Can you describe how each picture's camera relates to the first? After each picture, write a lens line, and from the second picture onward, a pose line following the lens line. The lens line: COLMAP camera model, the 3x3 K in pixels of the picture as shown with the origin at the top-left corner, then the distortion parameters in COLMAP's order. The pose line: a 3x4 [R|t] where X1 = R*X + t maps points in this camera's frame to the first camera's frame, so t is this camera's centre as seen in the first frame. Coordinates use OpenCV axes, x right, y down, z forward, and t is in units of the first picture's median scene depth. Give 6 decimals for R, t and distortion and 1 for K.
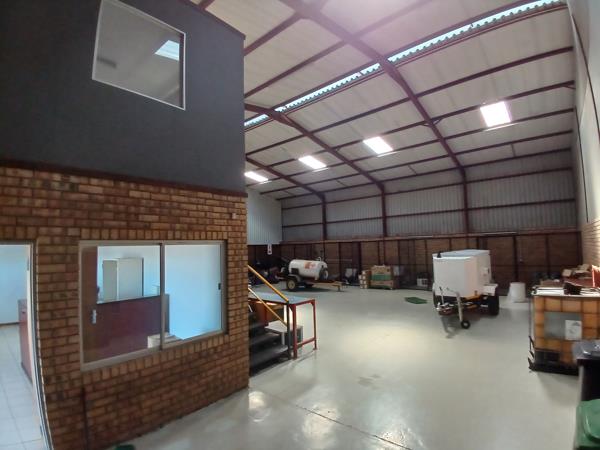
lens RADIAL K [[307.4, 0, 300.2], [0, 307.4, 227.2], [0, 0, 1]] dist [-0.002142, -0.000688]
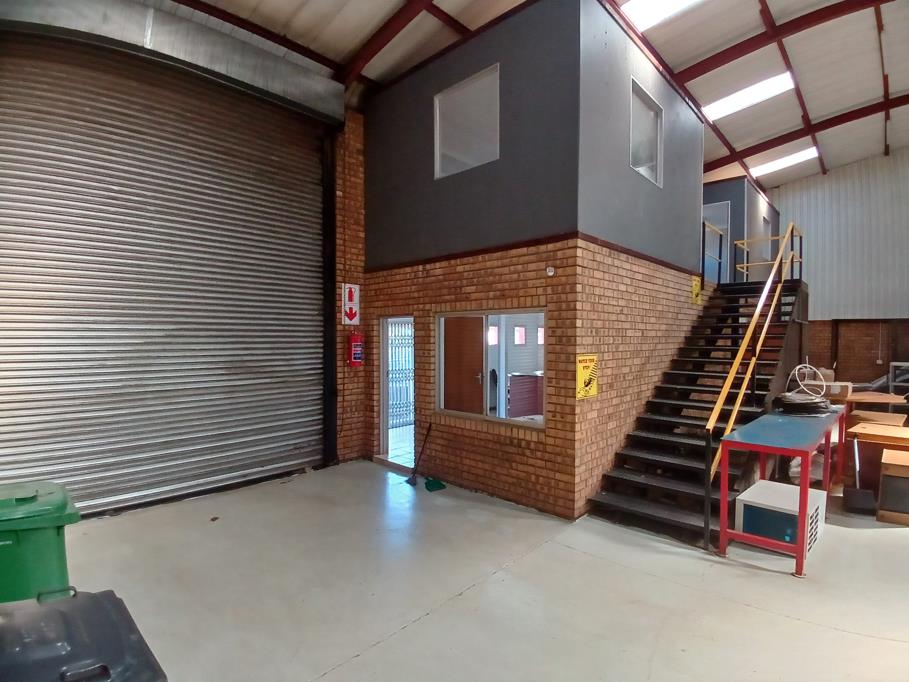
lens RADIAL K [[465.7, 0, 454.9], [0, 465.7, 341.7], [0, 0, 1]] dist [-0.002142, -0.000688]
pose [[-0.072539, 0.039845, -0.996569, 0.998213], [0.070066, 0.996937, 0.034760, 0.081536], [0.994901, -0.067304, -0.075109, 0.985017]]
